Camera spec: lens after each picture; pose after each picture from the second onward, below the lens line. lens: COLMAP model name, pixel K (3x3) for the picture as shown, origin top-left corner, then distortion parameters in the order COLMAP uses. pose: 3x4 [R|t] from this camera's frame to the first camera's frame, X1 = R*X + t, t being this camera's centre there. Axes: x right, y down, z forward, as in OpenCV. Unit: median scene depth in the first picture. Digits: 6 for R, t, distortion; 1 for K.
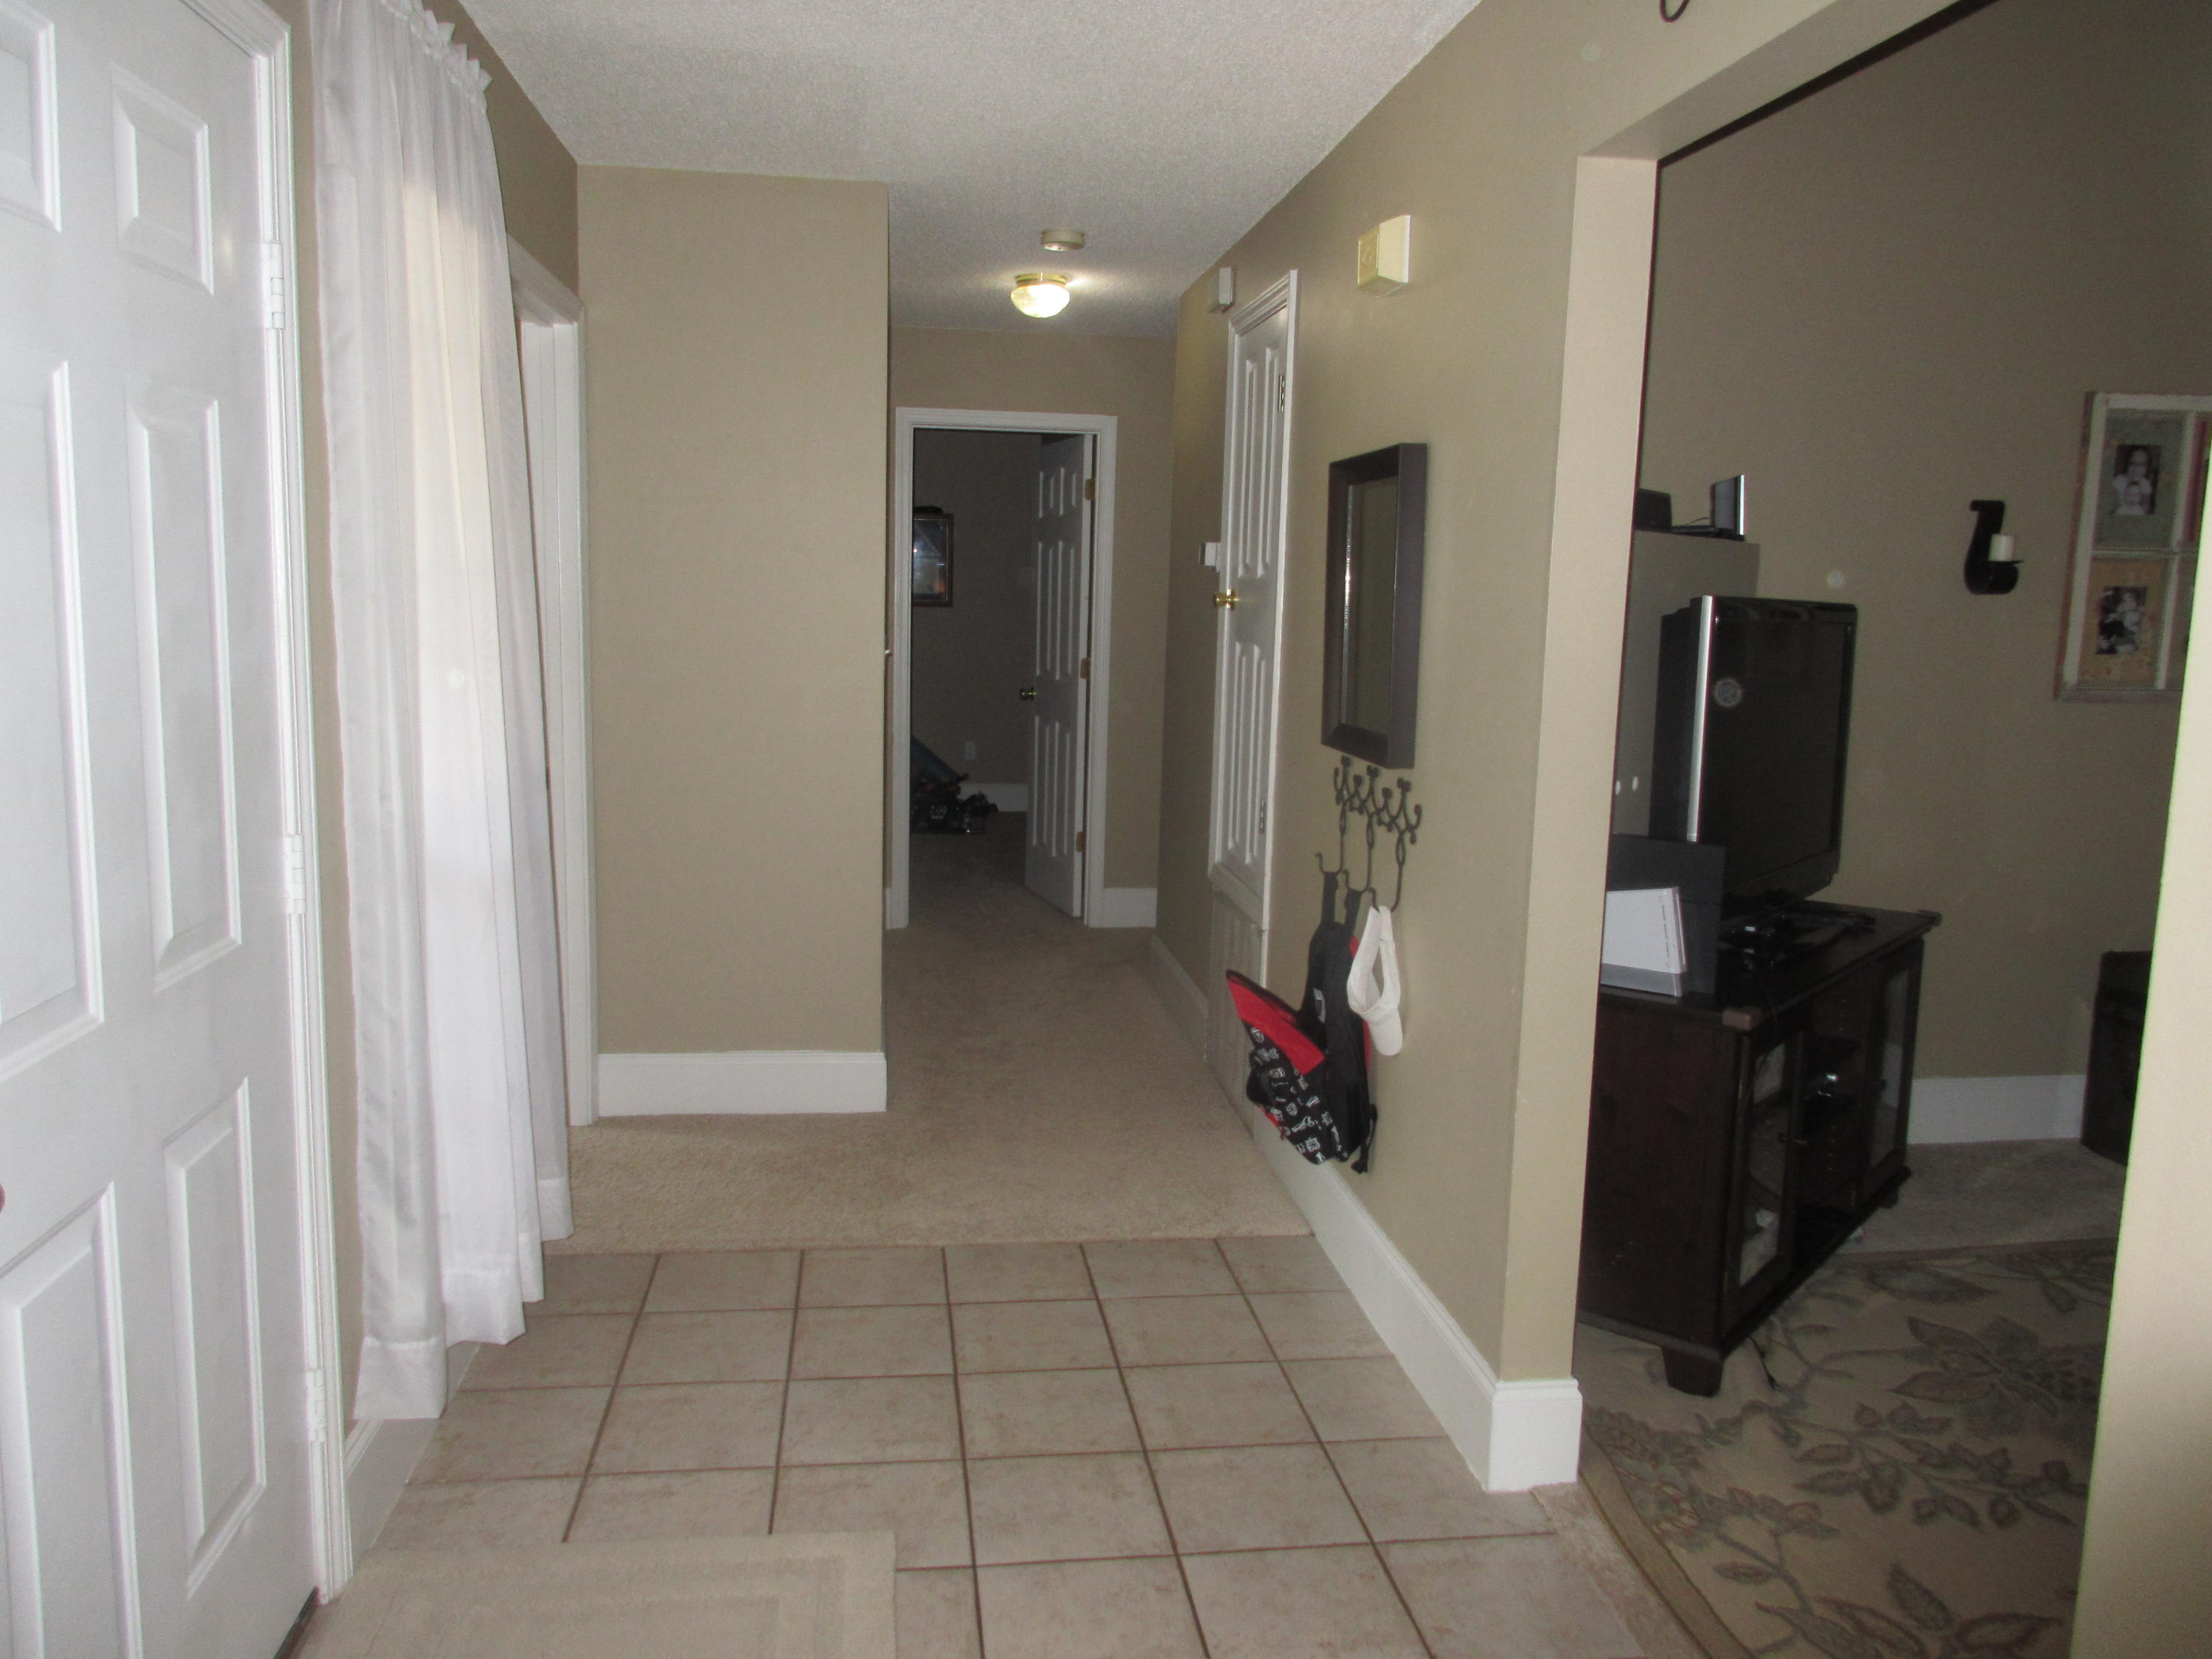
lens RADIAL K [[1647.6, 0, 1095.9], [0, 1647.6, 821.7], [0, 0, 1]] dist [0.004515, -0.018703]
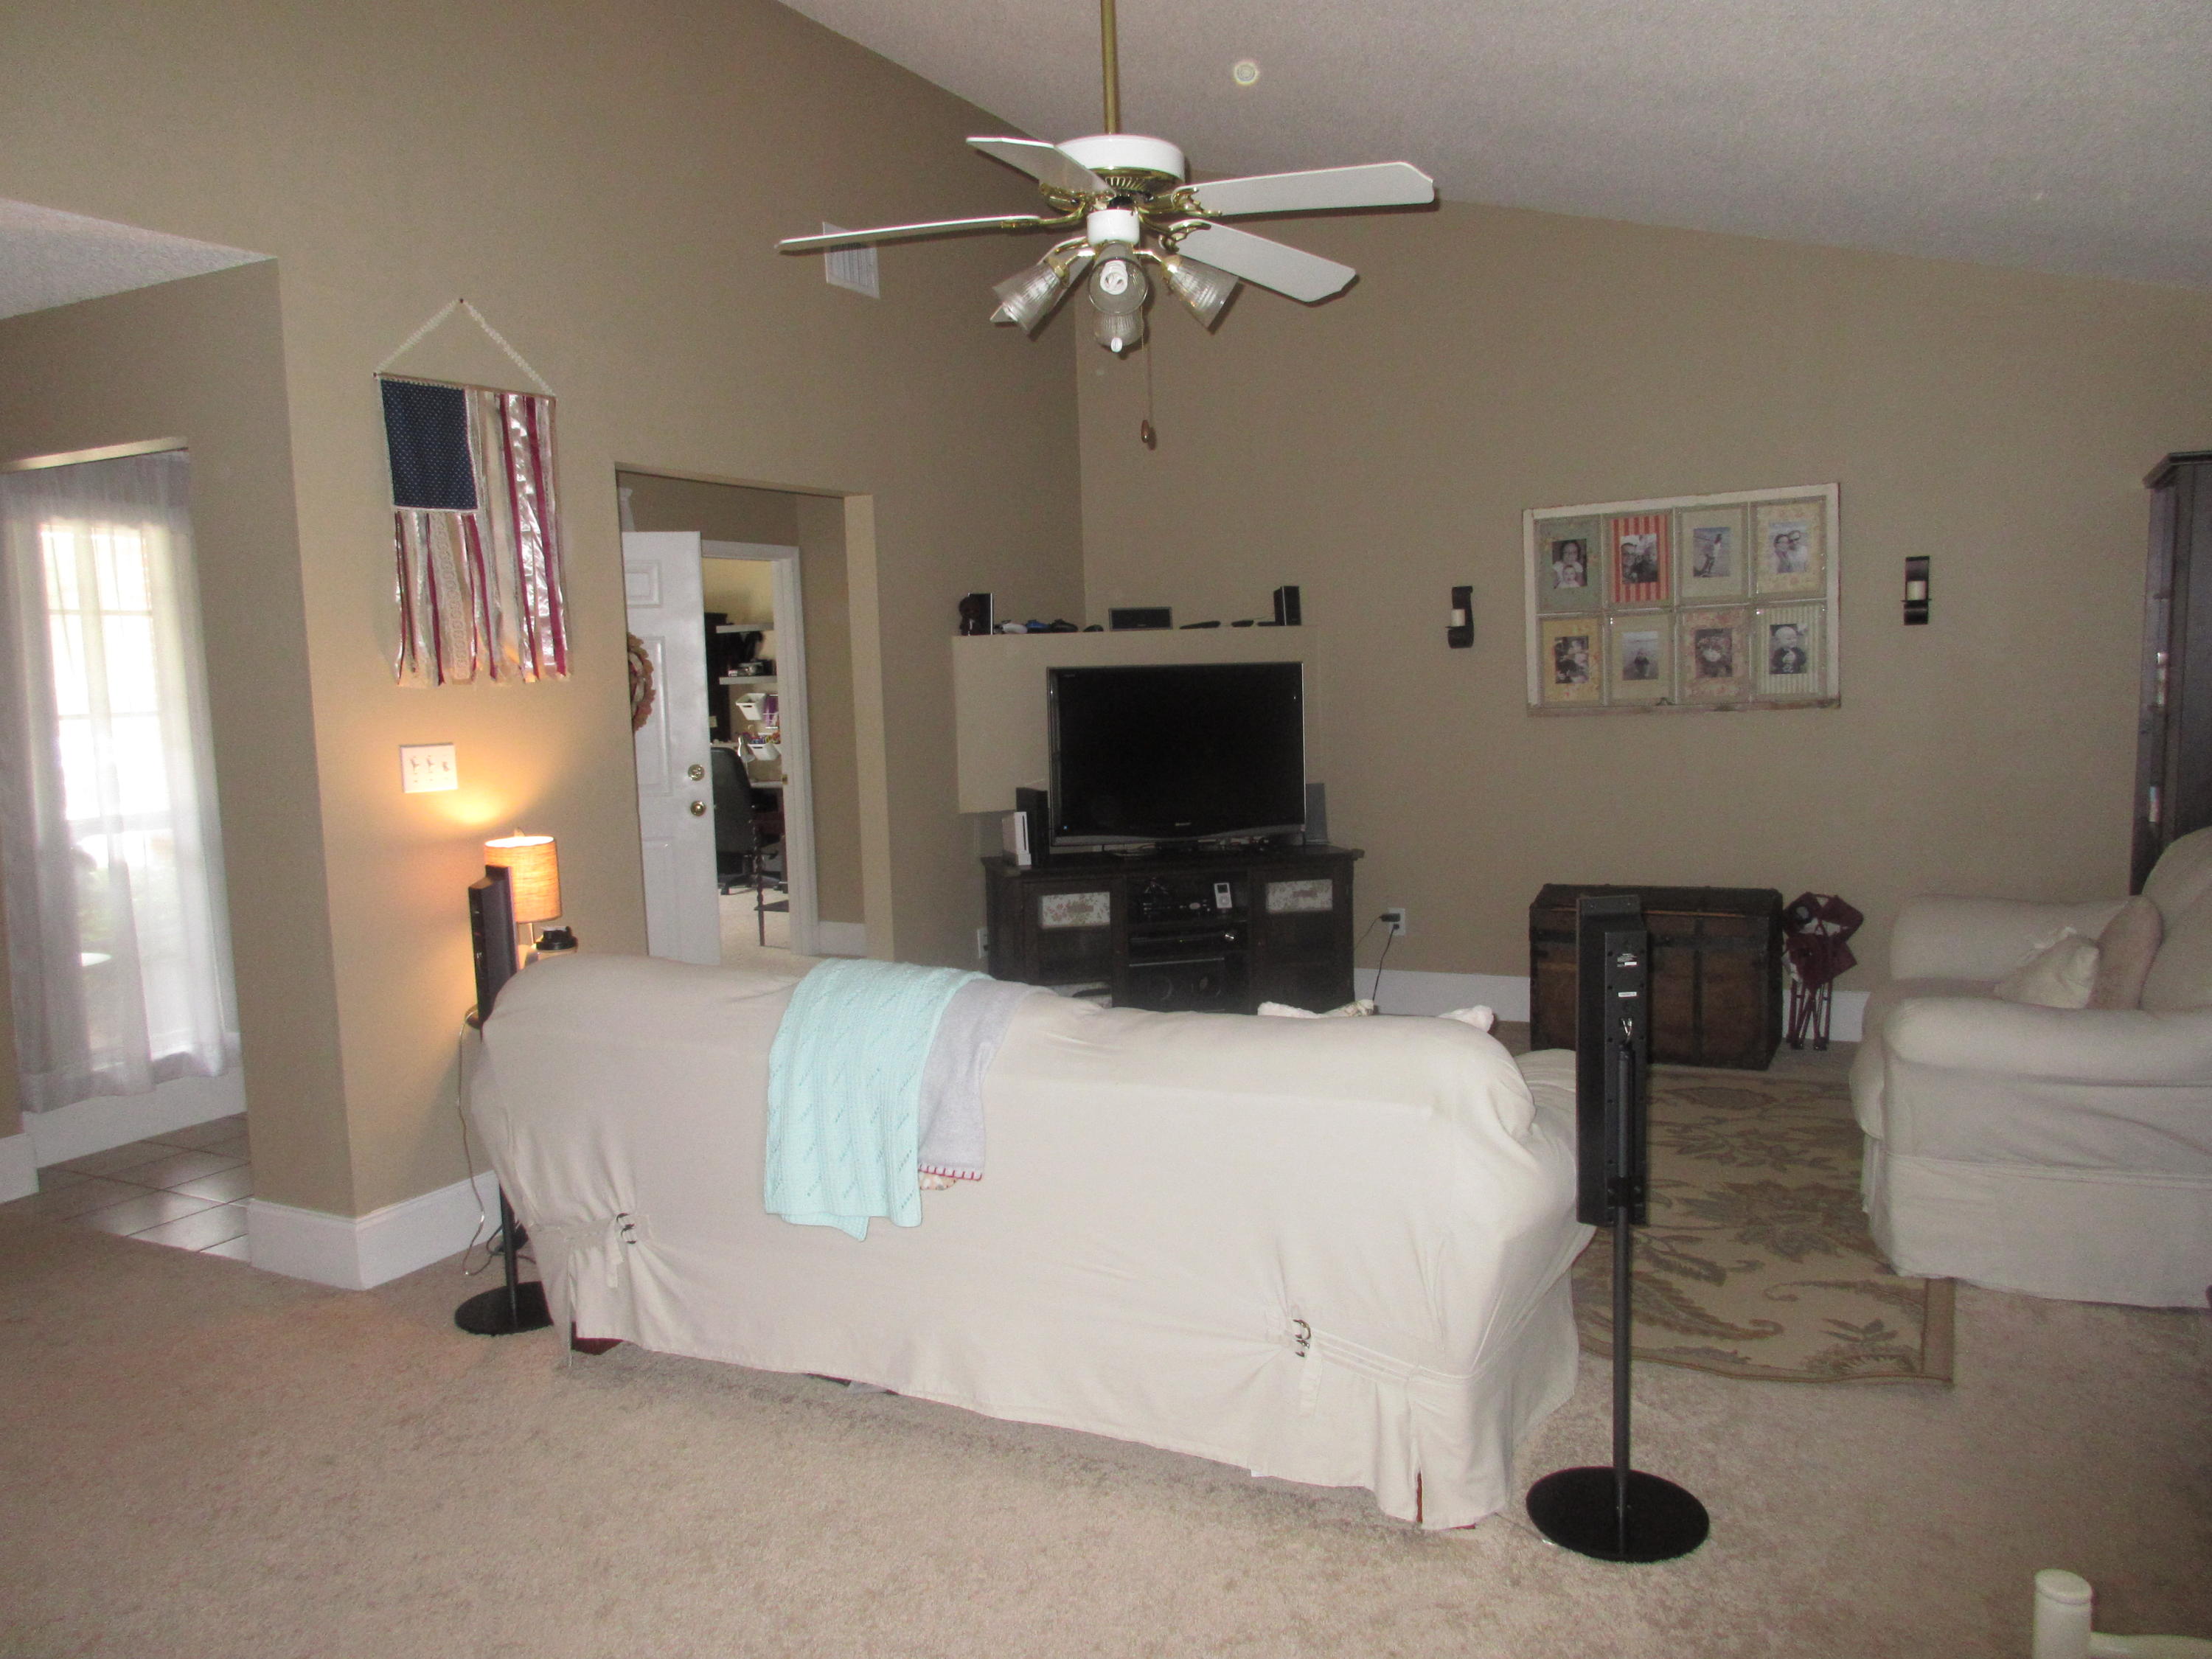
lens RADIAL K [[1647.6, 0, 1114.5], [0, 1647.6, 835.5], [0, 0, 1]] dist [0.004515, -0.018703]
pose [[0.841125, 0.010334, -0.540742, 1.080223], [-0.030549, 0.999129, -0.028425, 0.087094], [0.539977, 0.040429, 0.840708, -0.437881]]
